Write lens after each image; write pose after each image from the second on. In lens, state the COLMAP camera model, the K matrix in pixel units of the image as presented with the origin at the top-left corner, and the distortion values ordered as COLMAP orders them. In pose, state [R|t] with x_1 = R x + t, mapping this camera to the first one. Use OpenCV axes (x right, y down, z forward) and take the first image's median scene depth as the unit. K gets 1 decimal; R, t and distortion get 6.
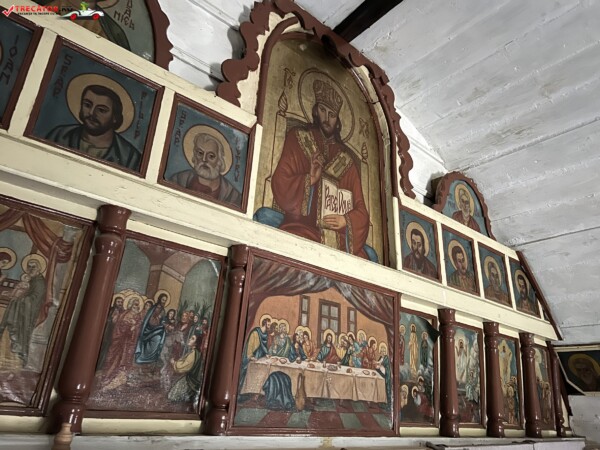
lens RADIAL K [[449.9, 0, 300.0], [0, 449.9, 225.0], [0, 0, 1]] dist [0.051474, -0.058378]
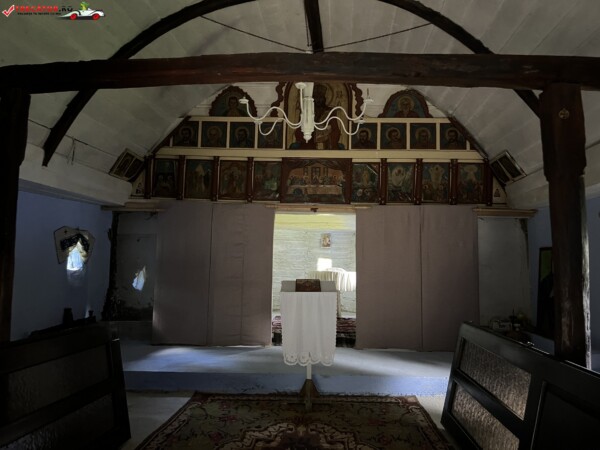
lens RADIAL K [[449.9, 0, 300.0], [0, 449.9, 225.0], [0, 0, 1]] dist [0.051474, -0.058378]
pose [[0.742419, -0.086139, -0.664375, 2.163646], [0.269856, 0.946138, 0.178885, -0.049409], [0.613182, -0.312094, 0.725676, -1.614604]]
